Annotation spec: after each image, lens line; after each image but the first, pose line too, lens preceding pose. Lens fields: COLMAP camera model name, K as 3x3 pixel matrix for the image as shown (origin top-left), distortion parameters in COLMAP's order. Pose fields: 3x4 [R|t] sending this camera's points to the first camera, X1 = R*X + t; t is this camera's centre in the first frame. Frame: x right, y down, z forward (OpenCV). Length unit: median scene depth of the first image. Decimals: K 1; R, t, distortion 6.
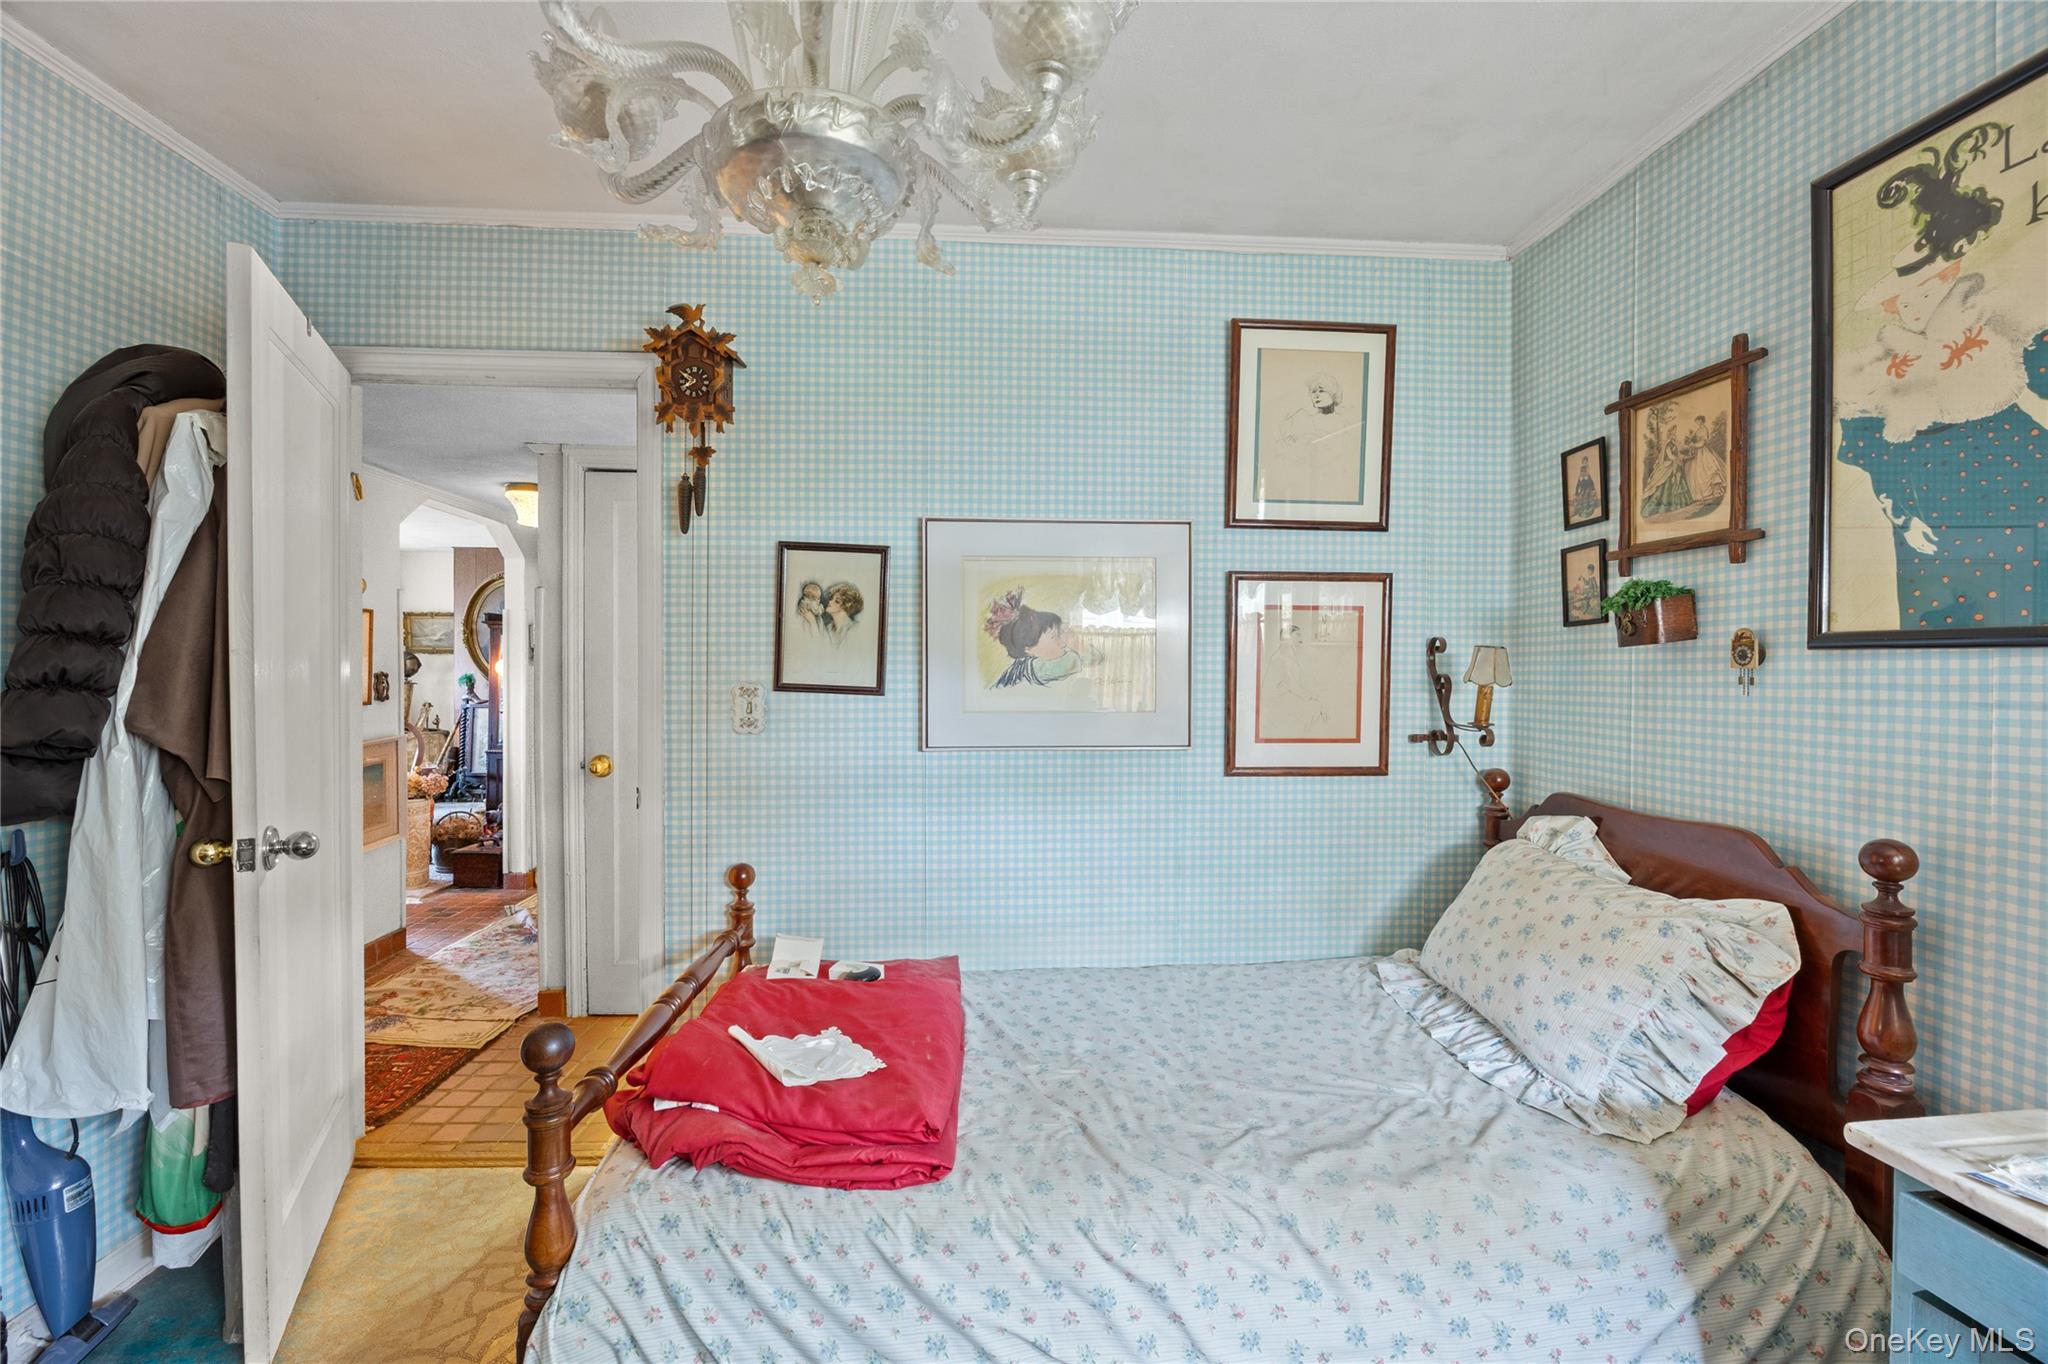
lens RADIAL K [[844.5, 0, 1028.4], [0, 844.5, 677.6], [0, 0, 1]] dist [-0.014101, 0.000027]
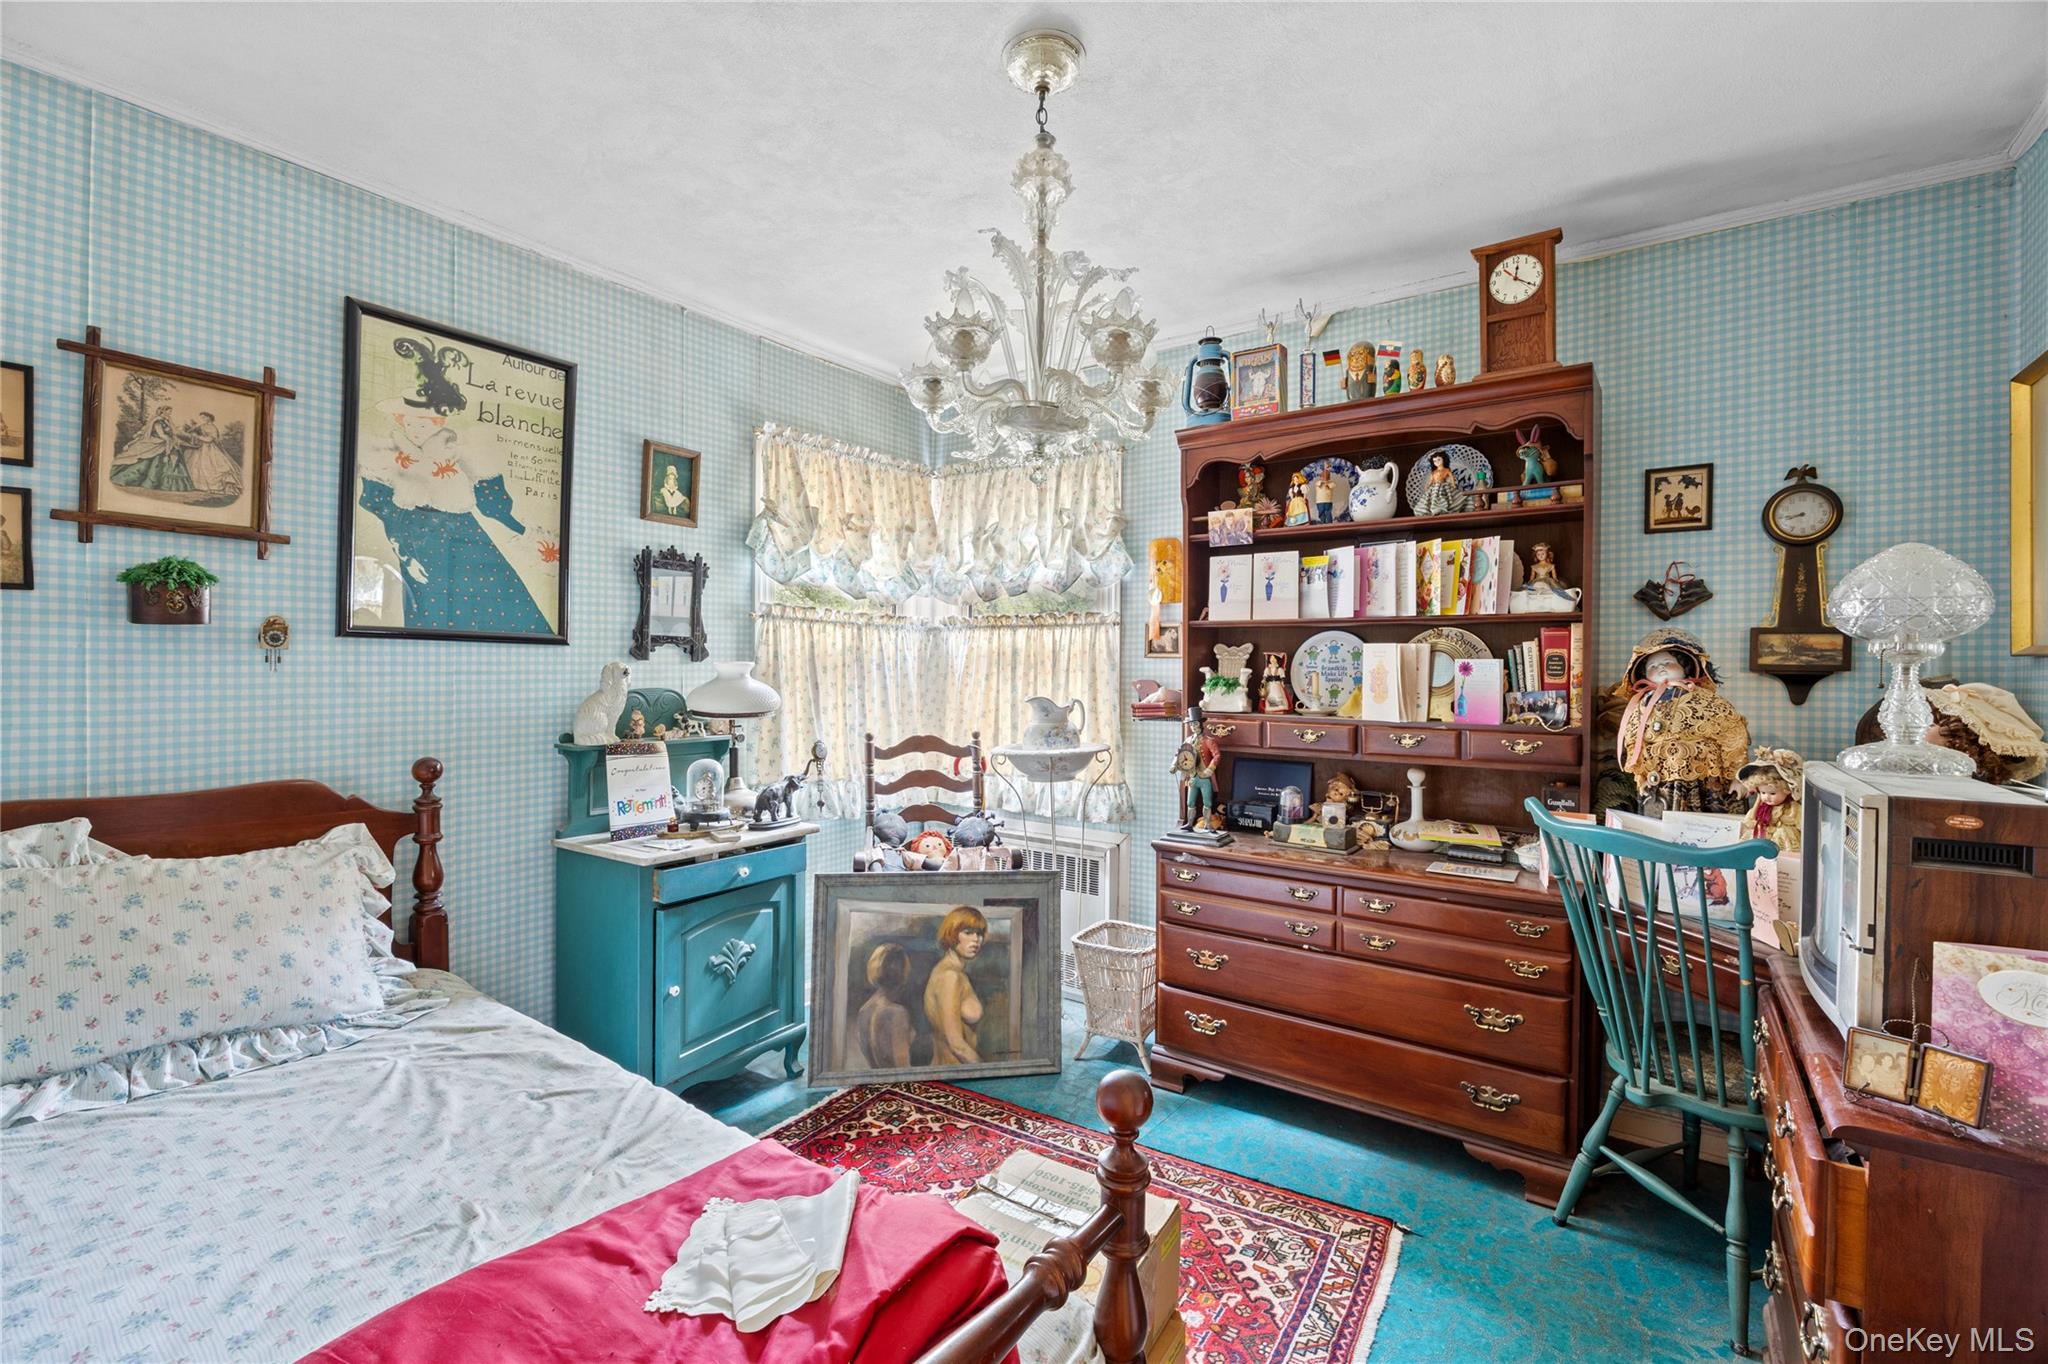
lens RADIAL K [[879.8, 0, 1018.0], [0, 879.8, 678.1], [0, 0, 1]] dist [-0.018242, -0.000020]
pose [[-0.767281, -0.018127, 0.641055, -0.861398], [-0.007366, 0.999784, 0.019455, -0.001804], [-0.641269, 0.010205, -0.767248, 1.435157]]
